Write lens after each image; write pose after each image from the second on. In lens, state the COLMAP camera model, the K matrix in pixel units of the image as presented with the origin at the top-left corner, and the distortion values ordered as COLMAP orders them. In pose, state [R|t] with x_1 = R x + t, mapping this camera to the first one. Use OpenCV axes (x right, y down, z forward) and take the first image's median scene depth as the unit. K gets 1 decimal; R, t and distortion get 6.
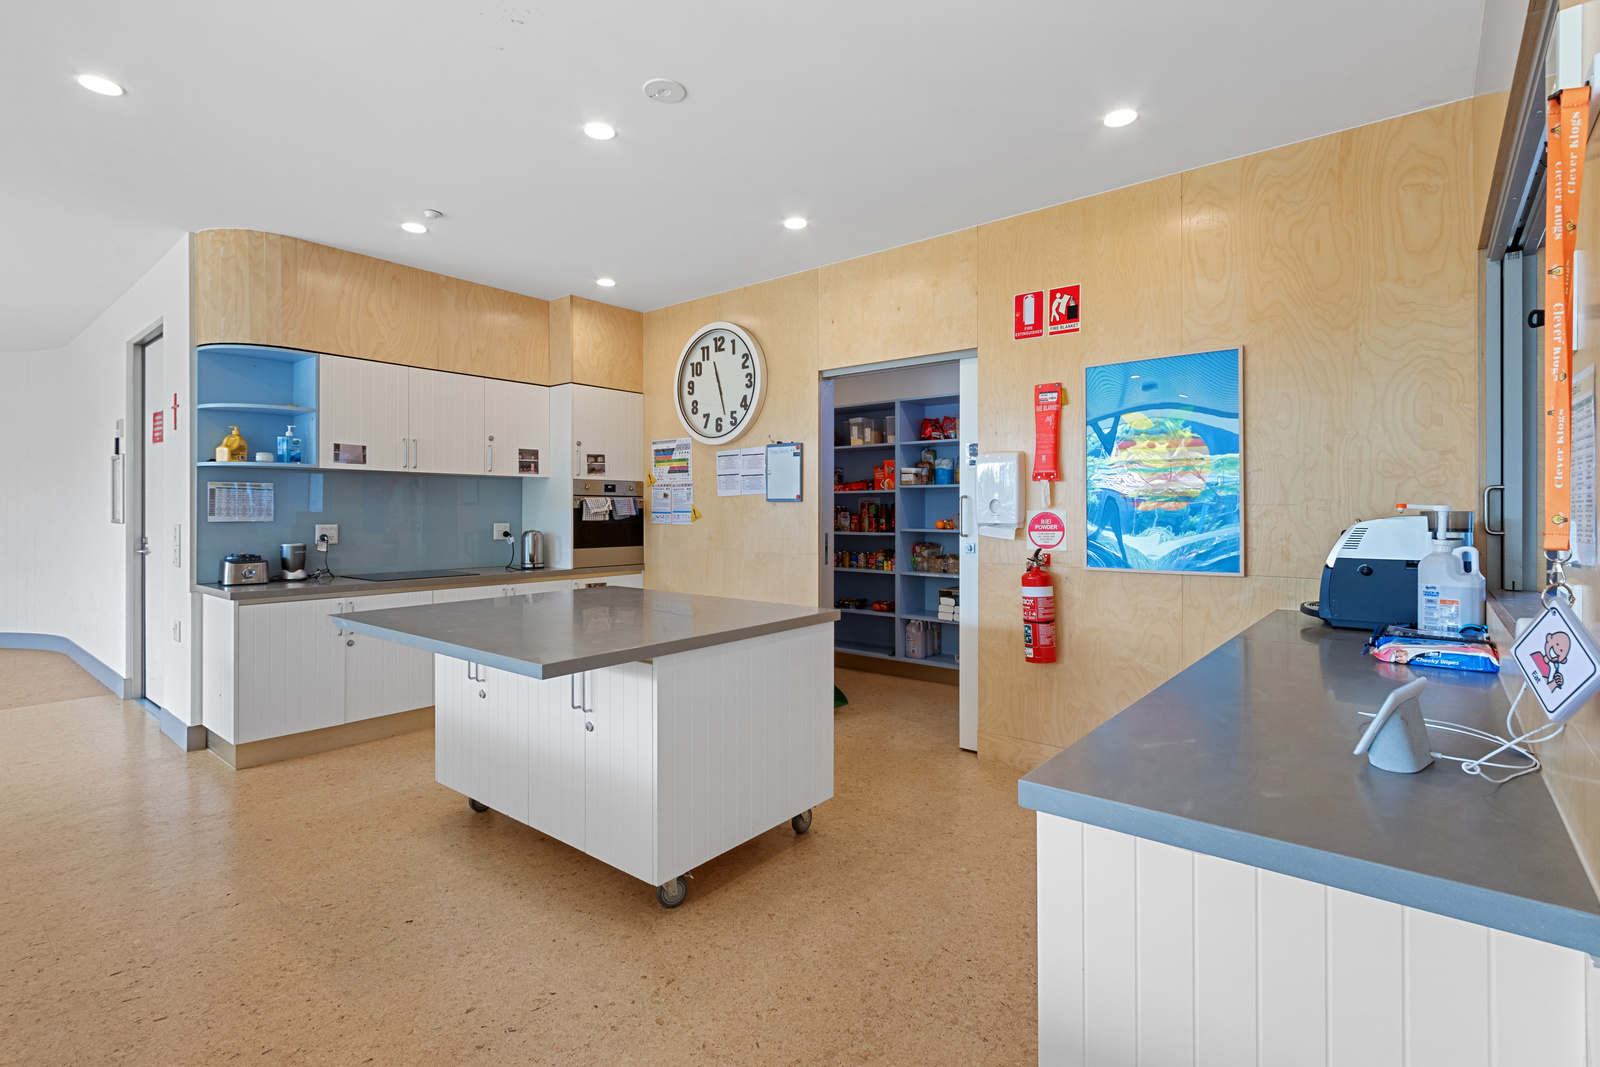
lens RADIAL K [[757.2, 0, 813.8], [0, 757.2, 530.3], [0, 0, 1]] dist [-0.001934, -0.004070]
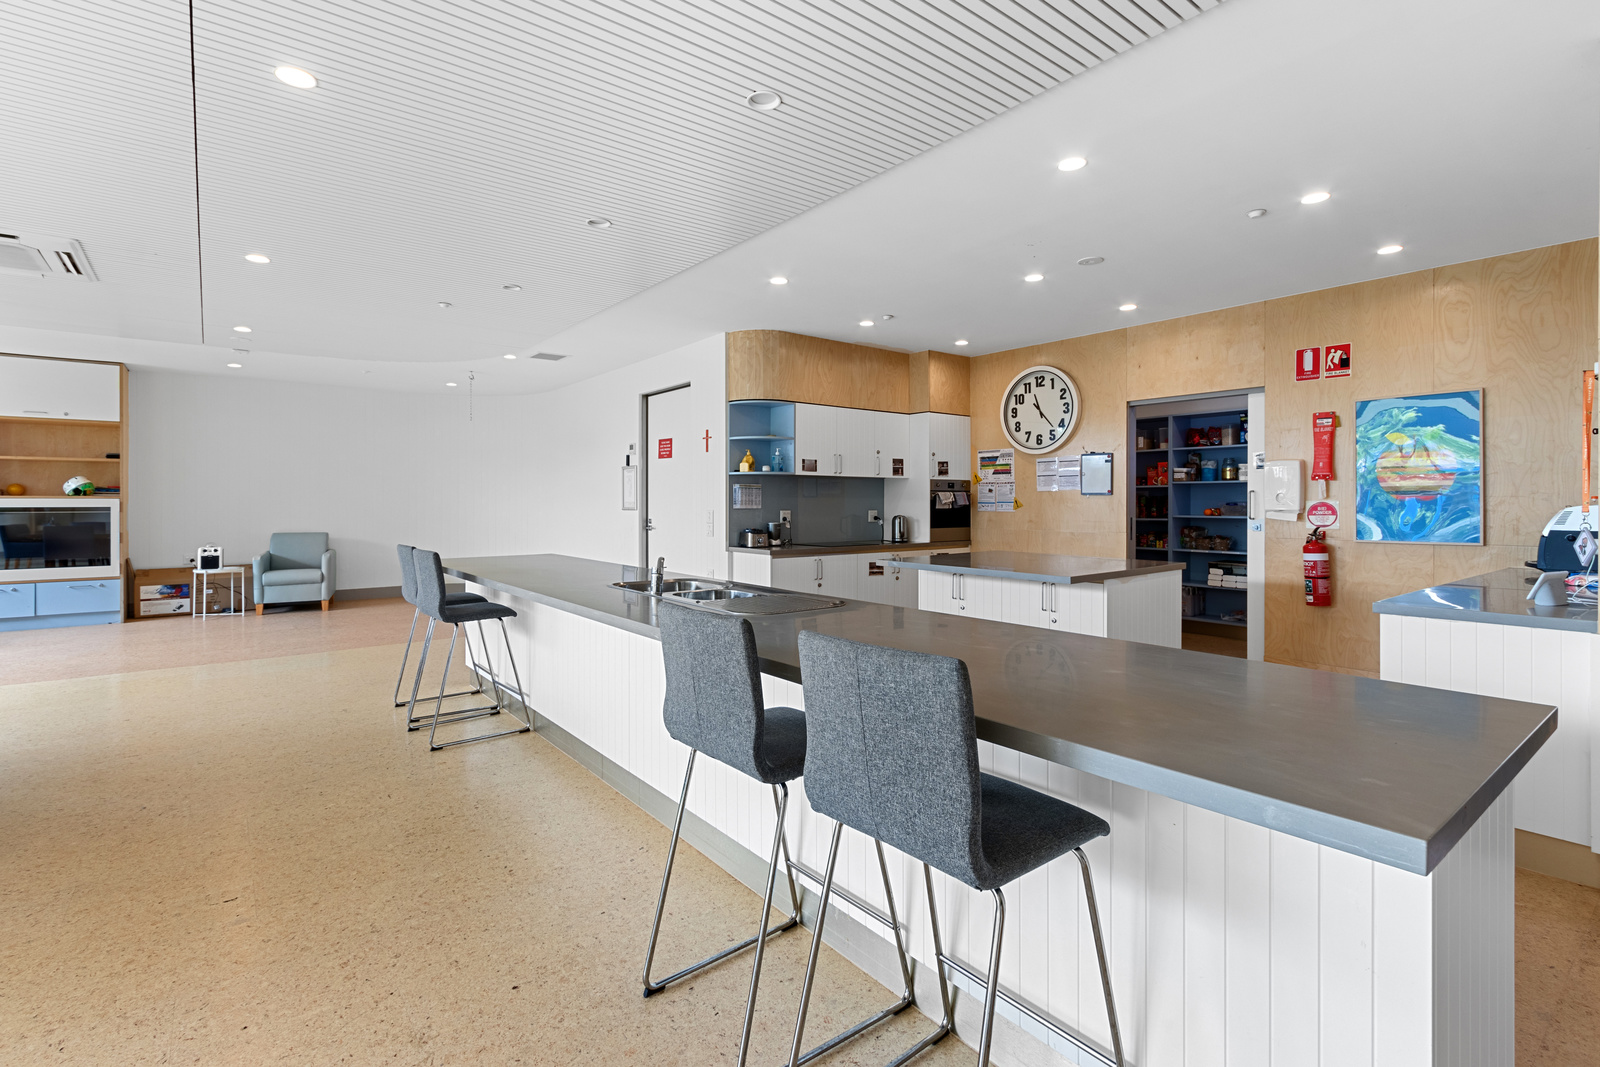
lens RADIAL K [[757.2, 0, 787.1], [0, 757.2, 520.7], [0, 0, 1]] dist [-0.001934, -0.004070]
pose [[0.970803, 0.004643, -0.239834, -0.301652], [-0.005102, 0.999986, -0.001294, 0.016633], [0.239825, 0.002479, 0.970813, -0.571918]]
